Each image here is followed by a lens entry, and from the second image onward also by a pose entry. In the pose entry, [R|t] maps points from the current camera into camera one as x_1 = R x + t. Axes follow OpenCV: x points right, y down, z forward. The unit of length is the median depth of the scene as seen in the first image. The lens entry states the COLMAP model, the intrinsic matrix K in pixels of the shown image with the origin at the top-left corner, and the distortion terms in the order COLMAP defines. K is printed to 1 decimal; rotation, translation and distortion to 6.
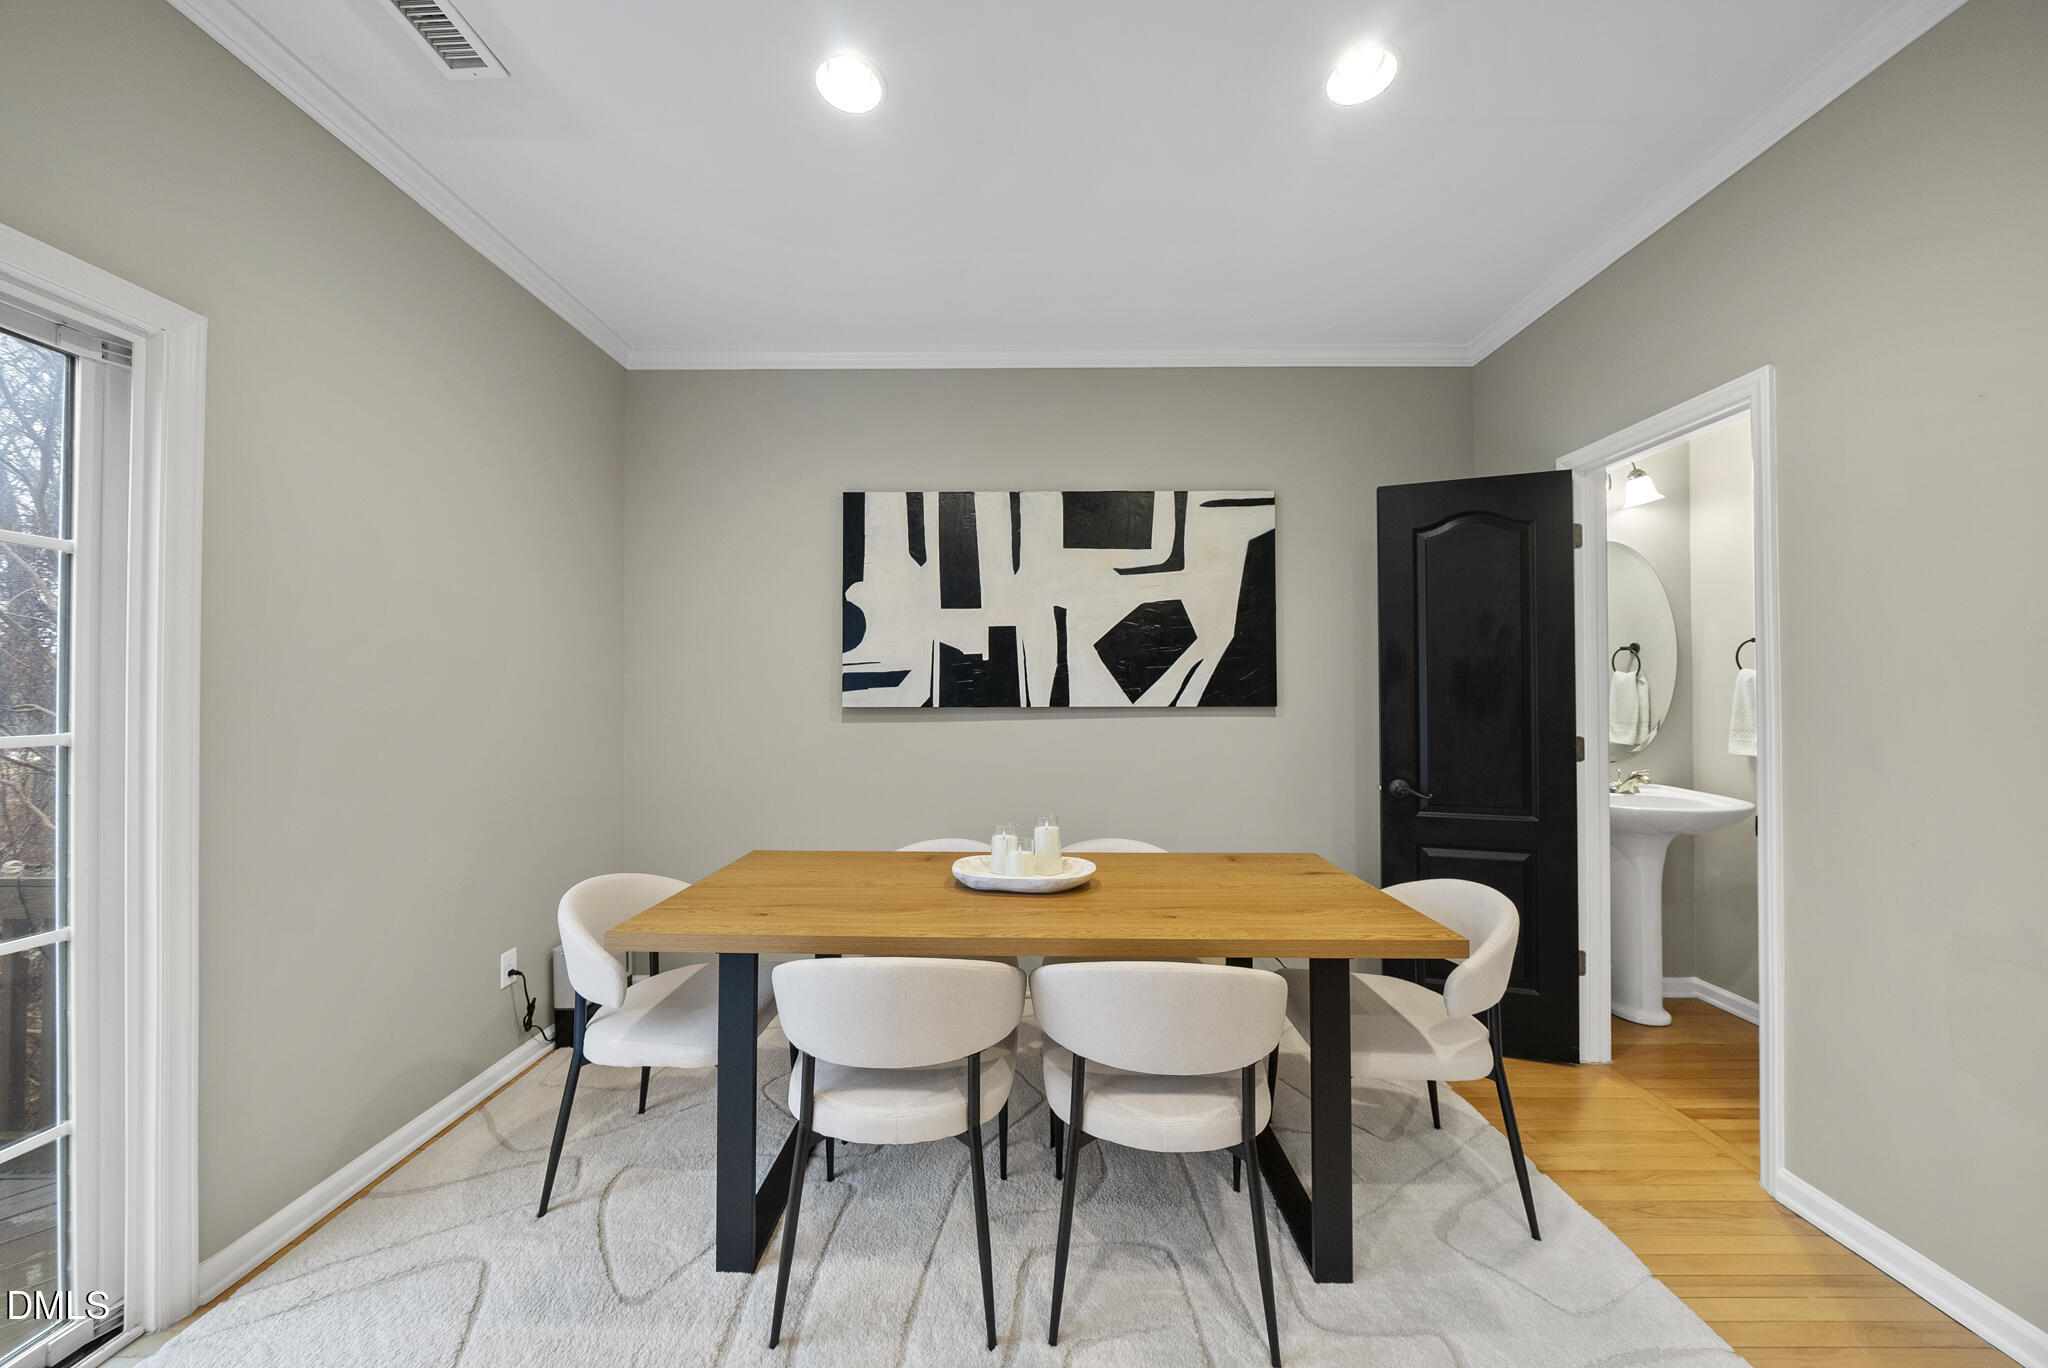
lens RADIAL K [[698.4, 0, 1022.5], [0, 698.4, 686.1], [0, 0, 1]] dist [-0.005023, -0.000493]
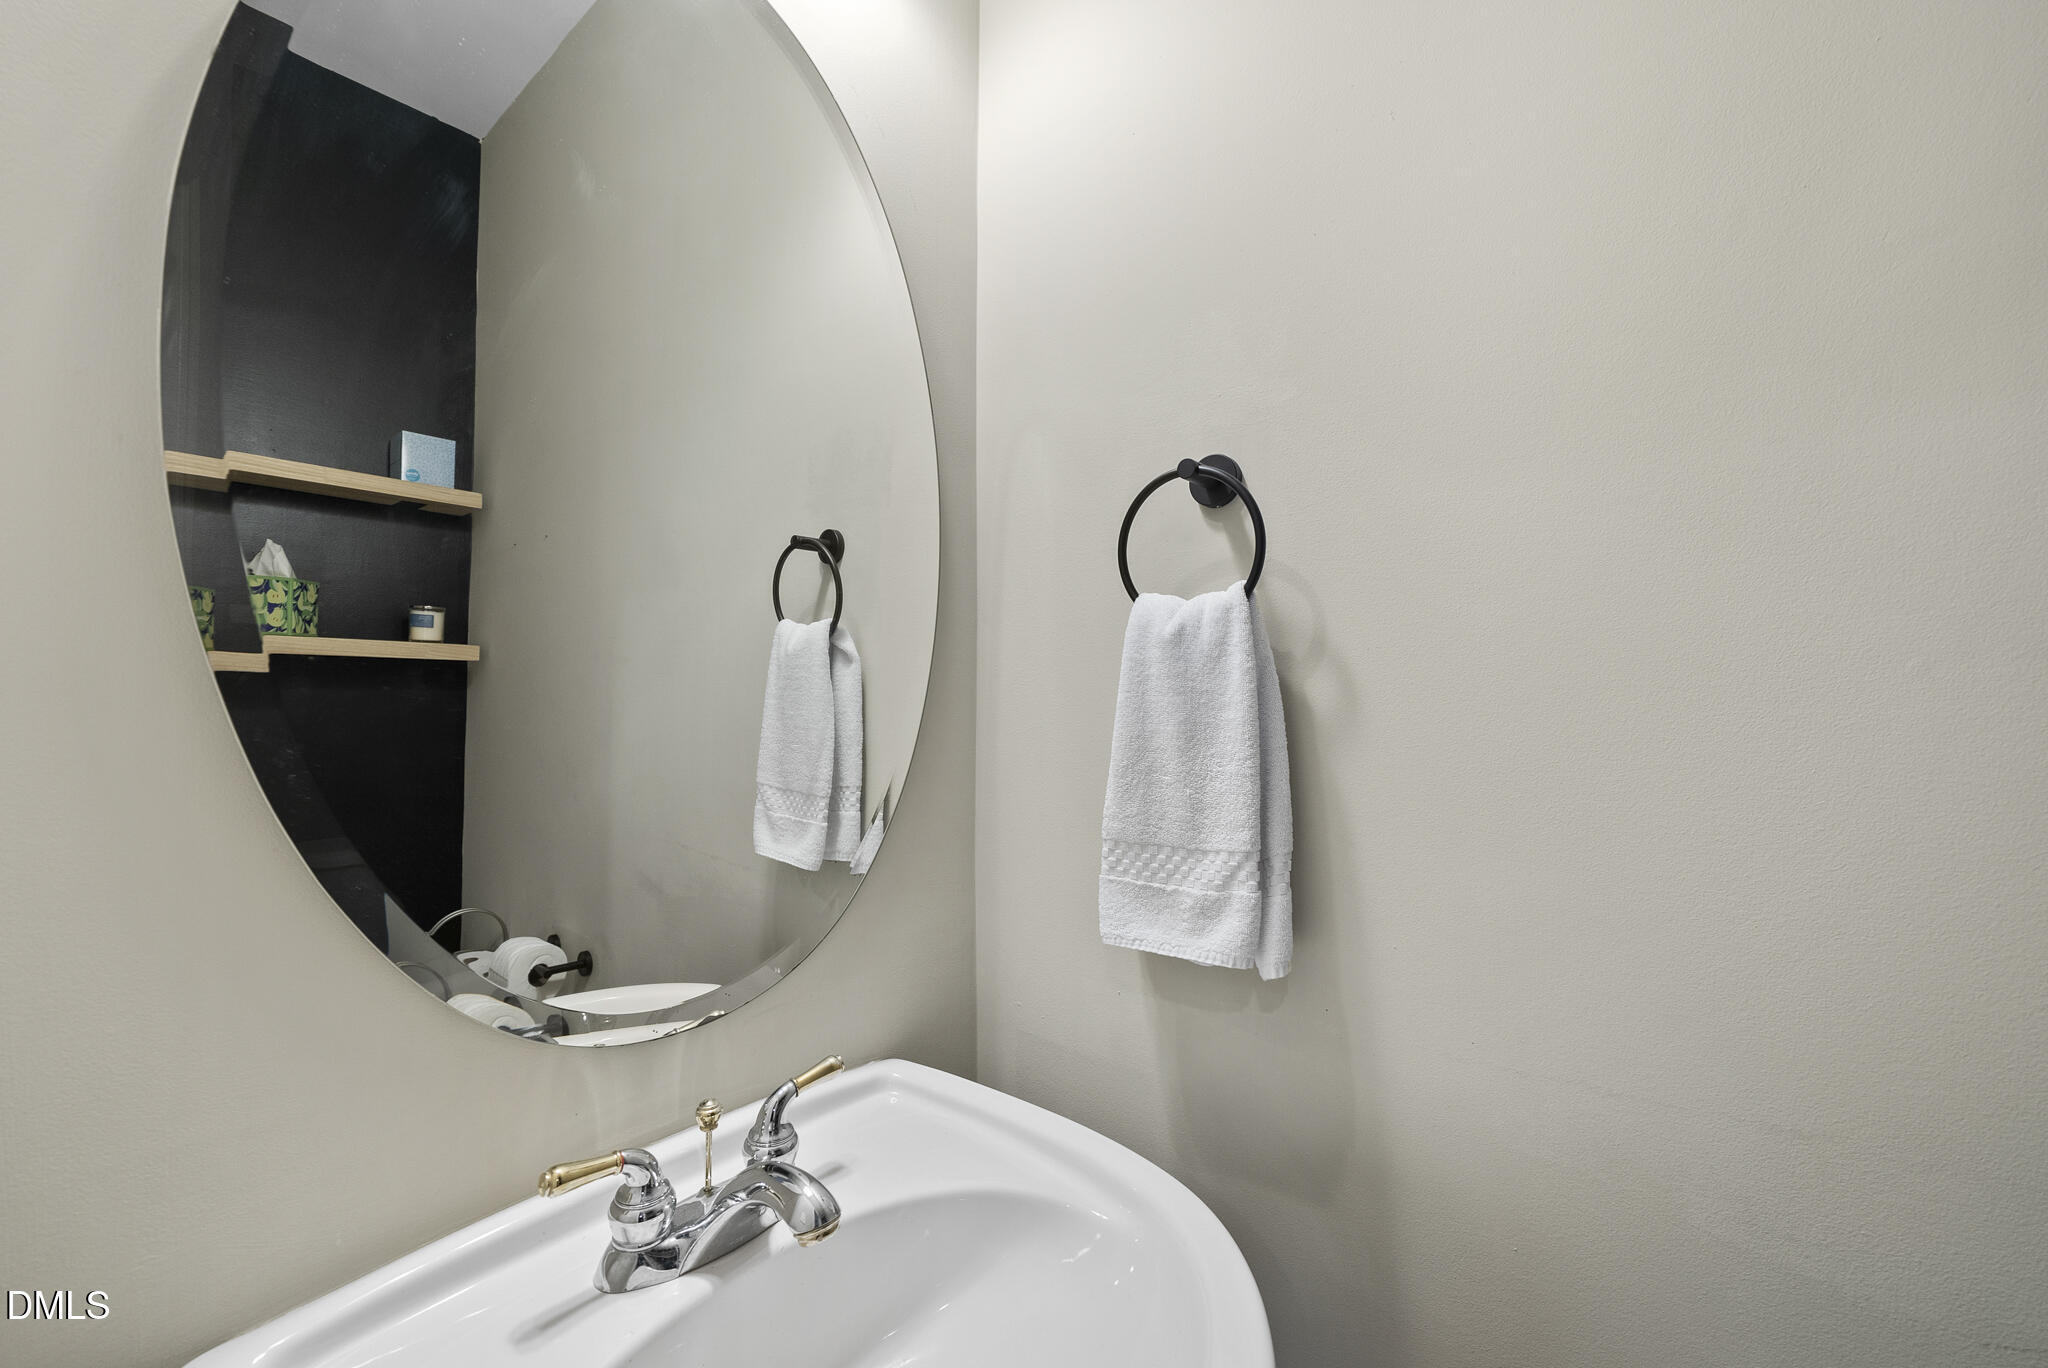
lens RADIAL K [[793.3, 0, 1026.7], [0, 793.3, 697.8], [0, 0, 1]] dist [-0.005148, 0.000244]
pose [[0.622520, 0.009454, 0.782547, 0.731412], [-0.015423, 0.999881, 0.000189, 0.012018], [-0.782452, -0.012187, 0.622591, 0.790670]]
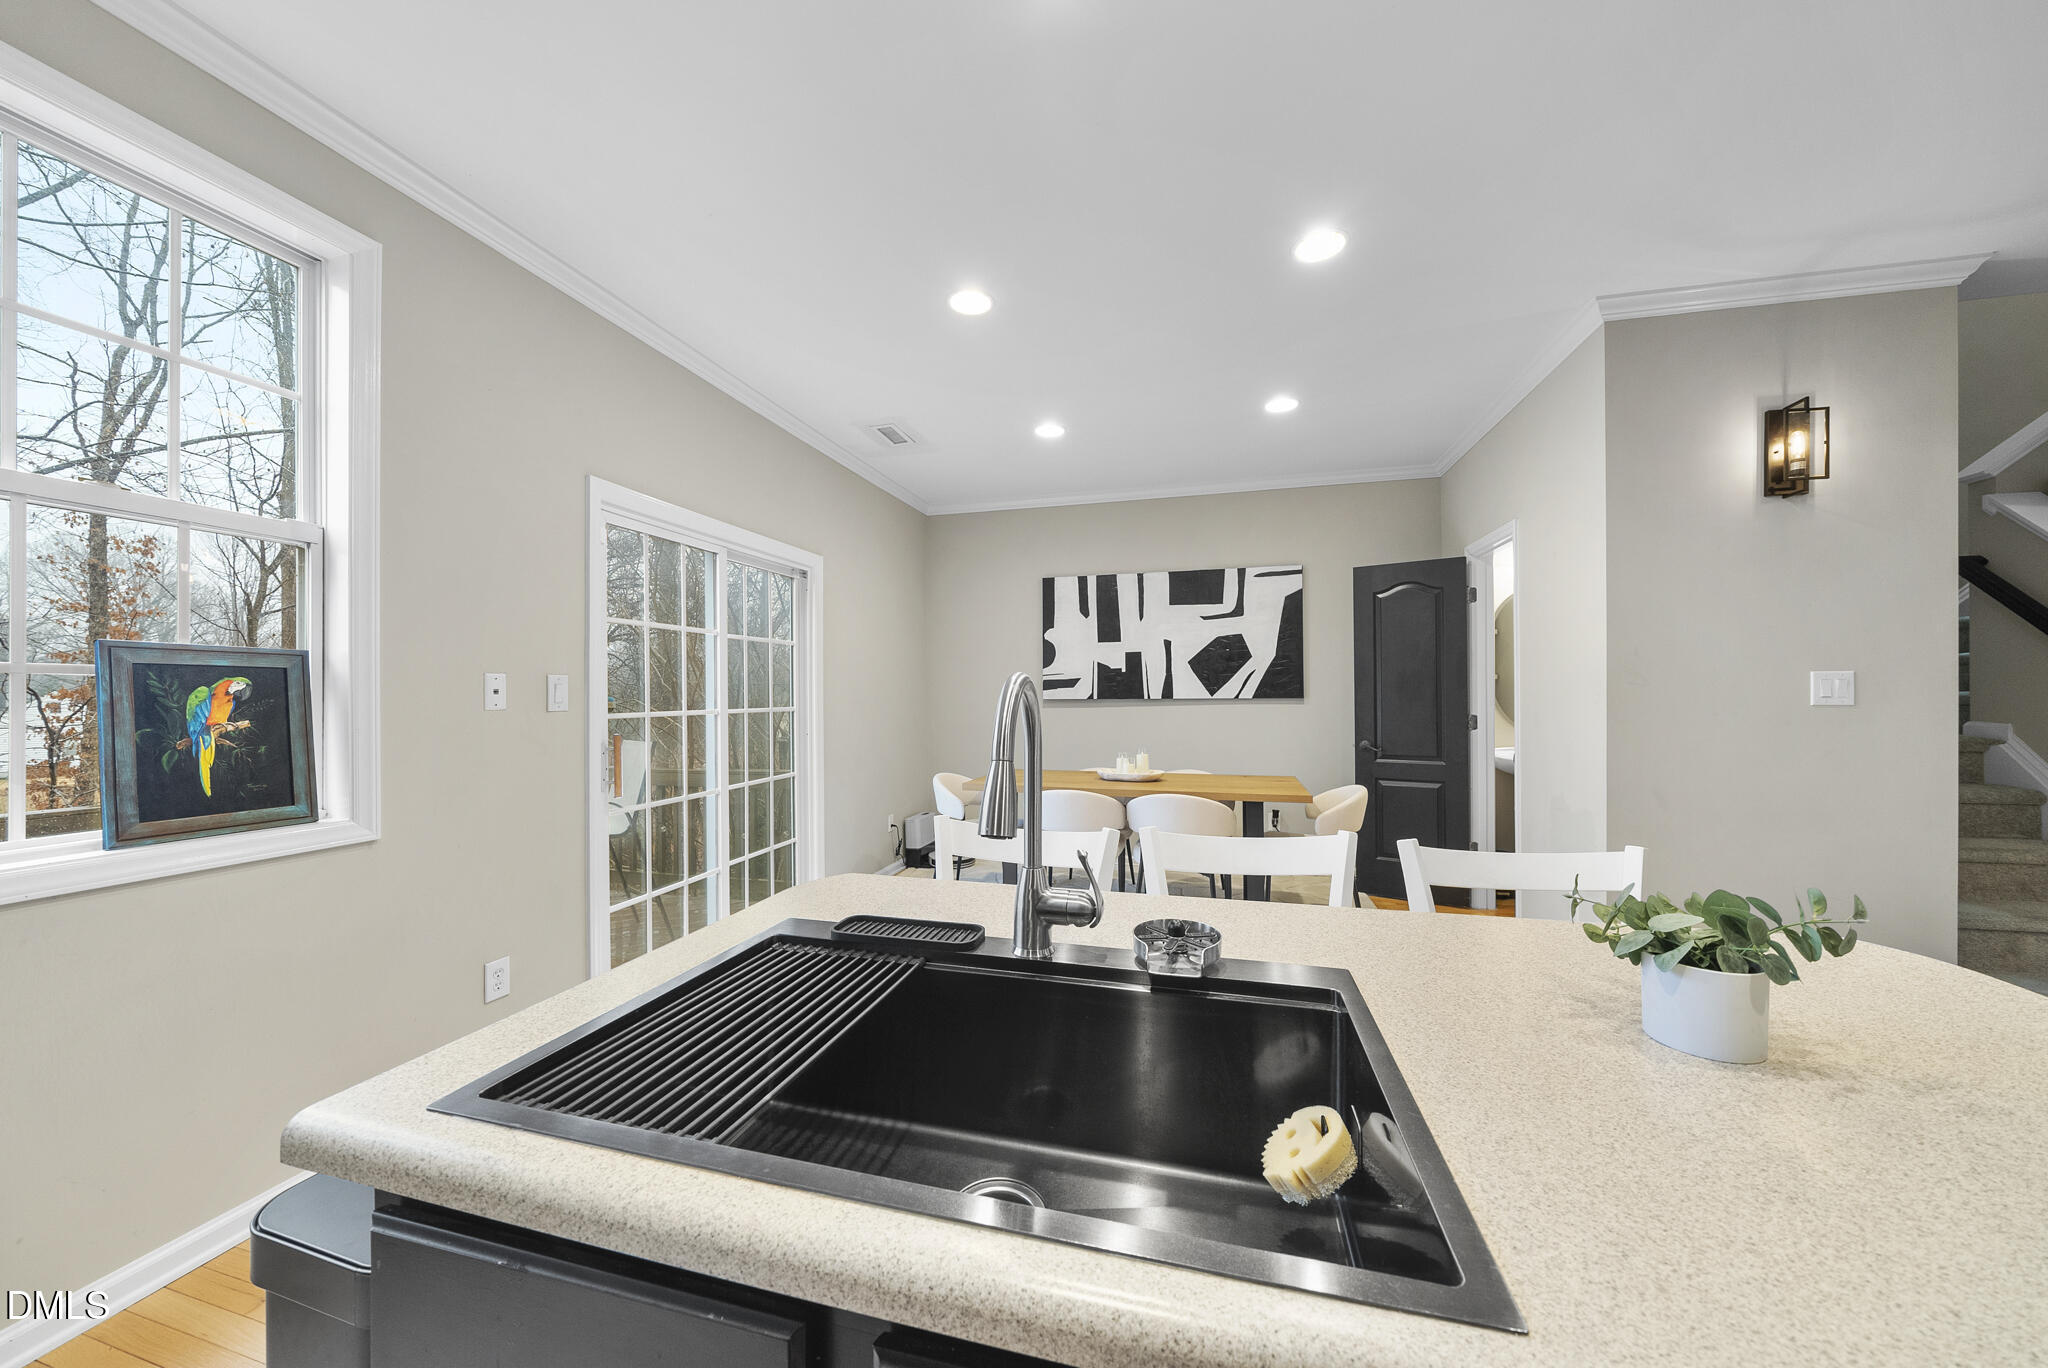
lens RADIAL K [[698.4, 0, 1027.6], [0, 698.4, 696.3], [0, 0, 1]] dist [-0.005023, -0.000493]
pose [[0.970109, -0.004028, -0.242636, 0.135642], [0.009002, 0.999771, 0.019392, -0.012422], [0.242503, -0.020996, 0.969923, -0.735976]]
